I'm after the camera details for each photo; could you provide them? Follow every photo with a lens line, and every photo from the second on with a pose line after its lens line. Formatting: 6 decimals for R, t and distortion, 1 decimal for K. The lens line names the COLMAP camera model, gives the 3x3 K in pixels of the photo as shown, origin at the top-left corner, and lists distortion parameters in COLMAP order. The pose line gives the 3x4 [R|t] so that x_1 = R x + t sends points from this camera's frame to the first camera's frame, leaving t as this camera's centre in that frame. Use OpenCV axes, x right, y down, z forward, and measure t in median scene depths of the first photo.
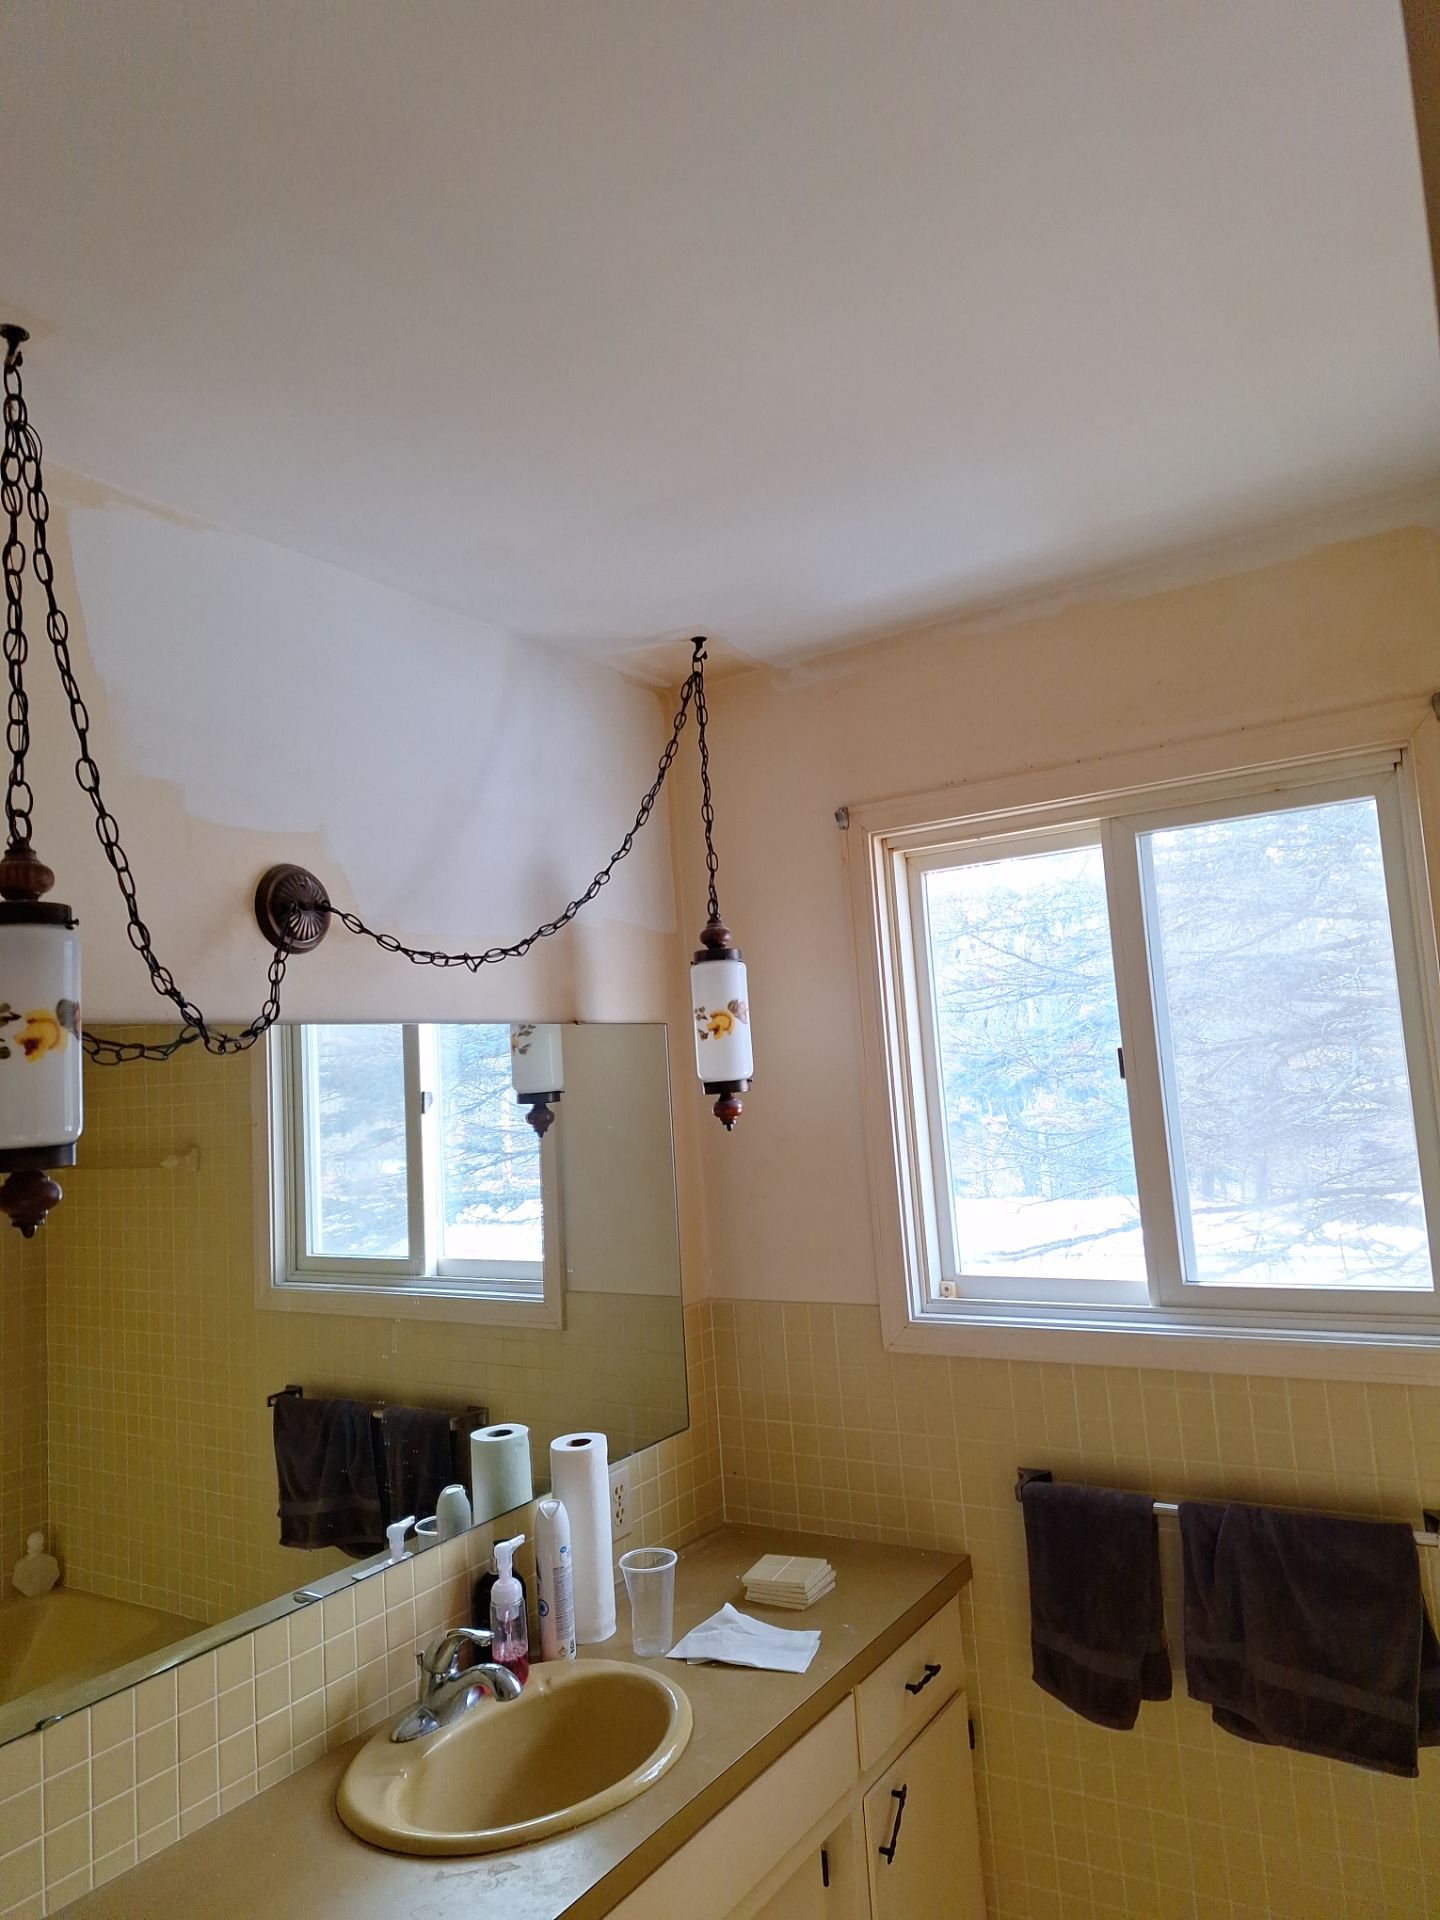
lens RADIAL K [[1304.1, 0, 720.0], [0, 1304.1, 960.0], [0, 0, 1]] dist [0.117759, -0.151850]
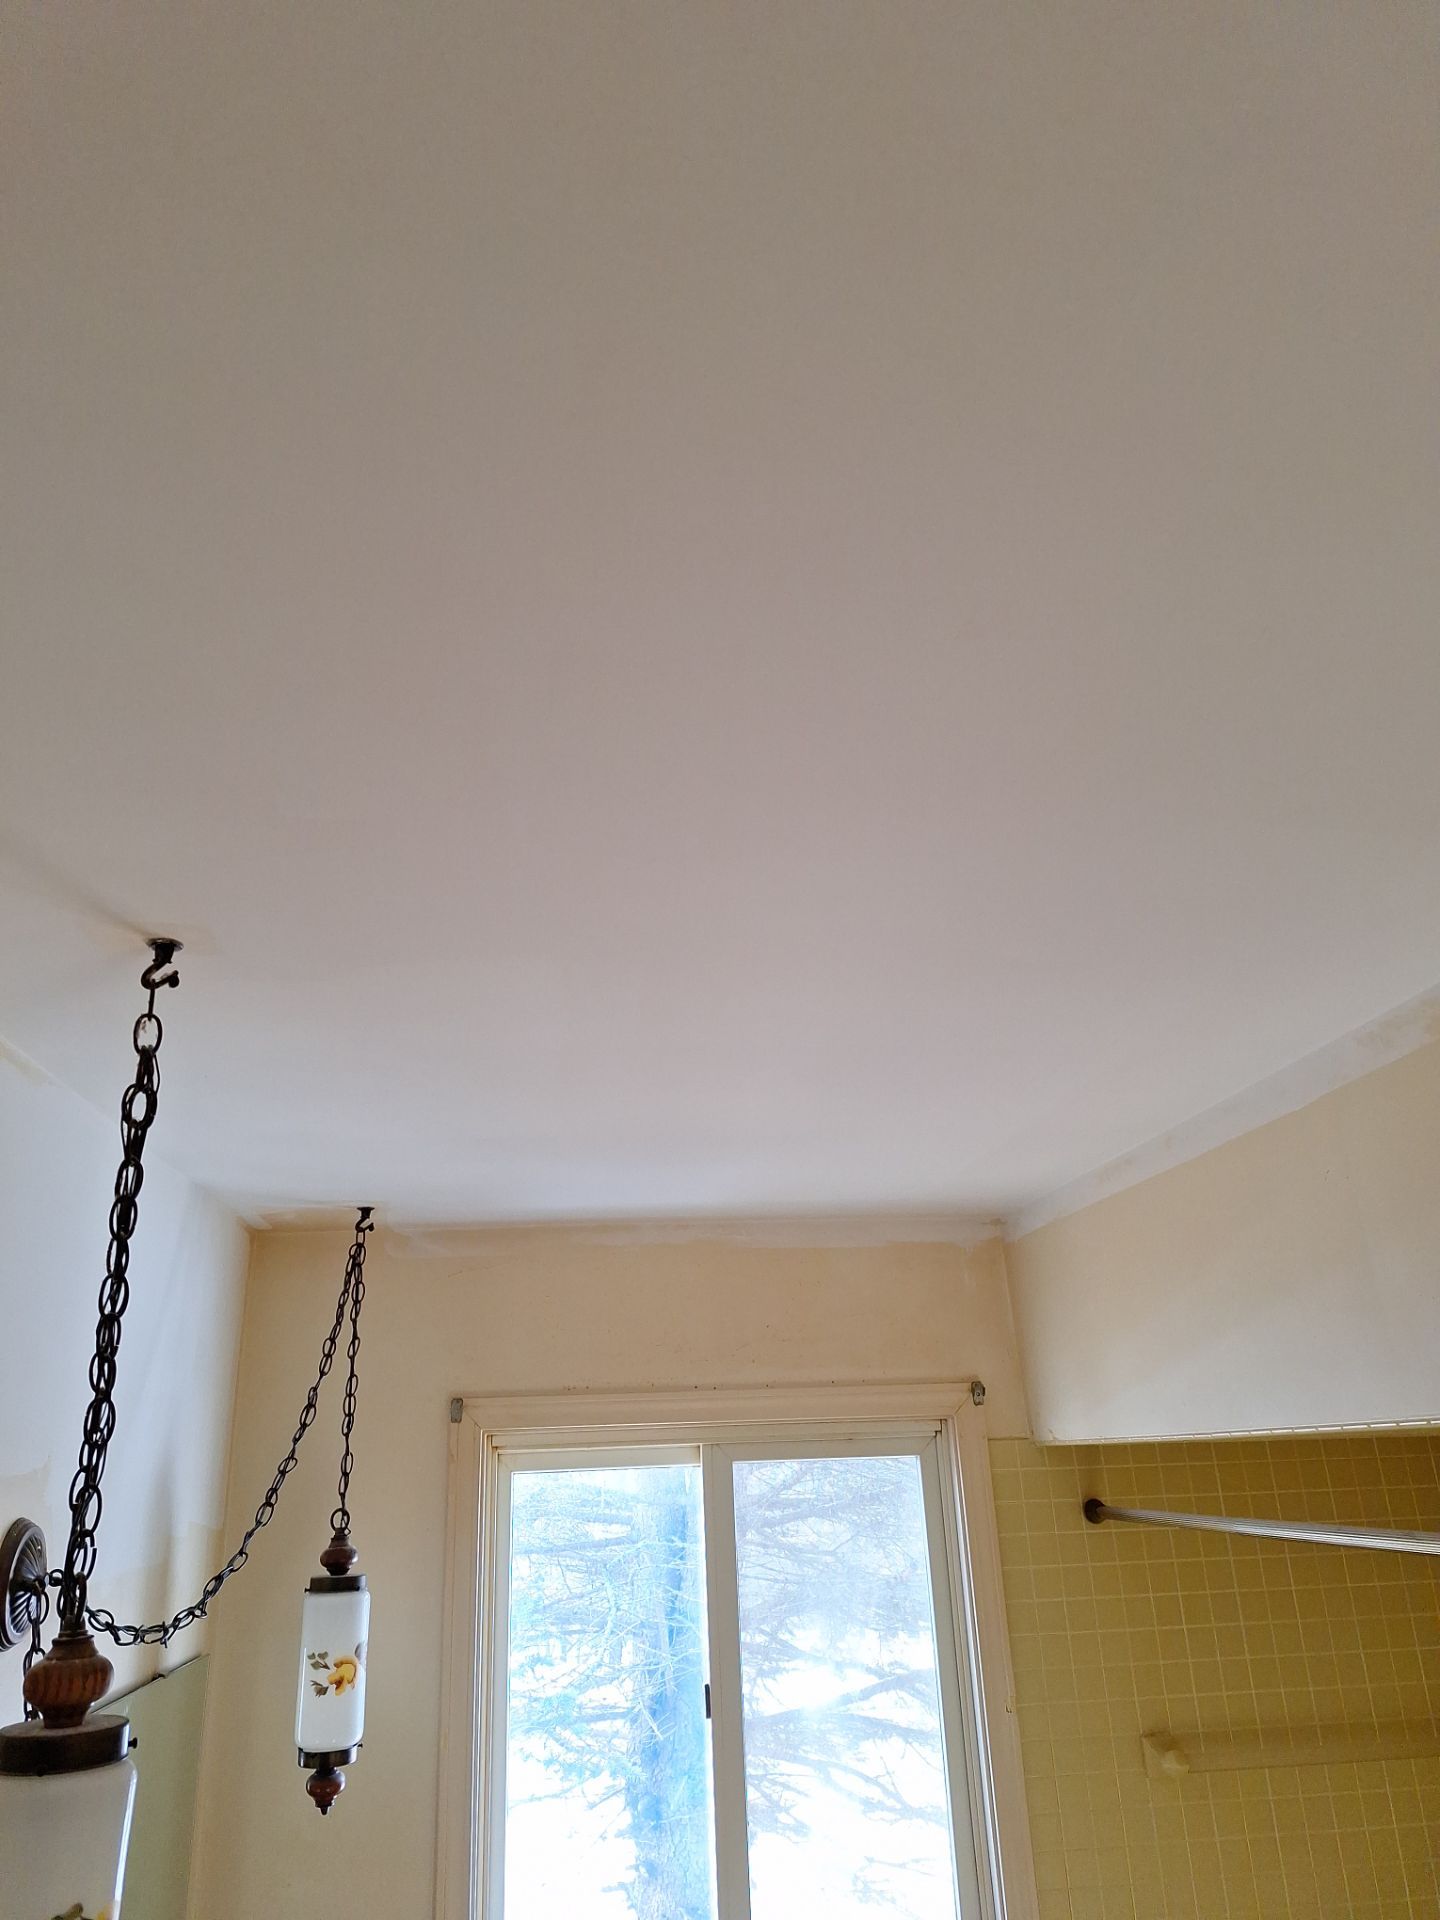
lens RADIAL K [[1393.9, 0, 717.9], [0, 1393.9, 927.7], [0, 0, 1]] dist [-0.006376, -0.010395]
pose [[0.738733, 0.276363, 0.614734, -0.504975], [-0.066102, 0.937380, -0.341977, -0.112377], [-0.670749, 0.211994, 0.710742, 0.092768]]
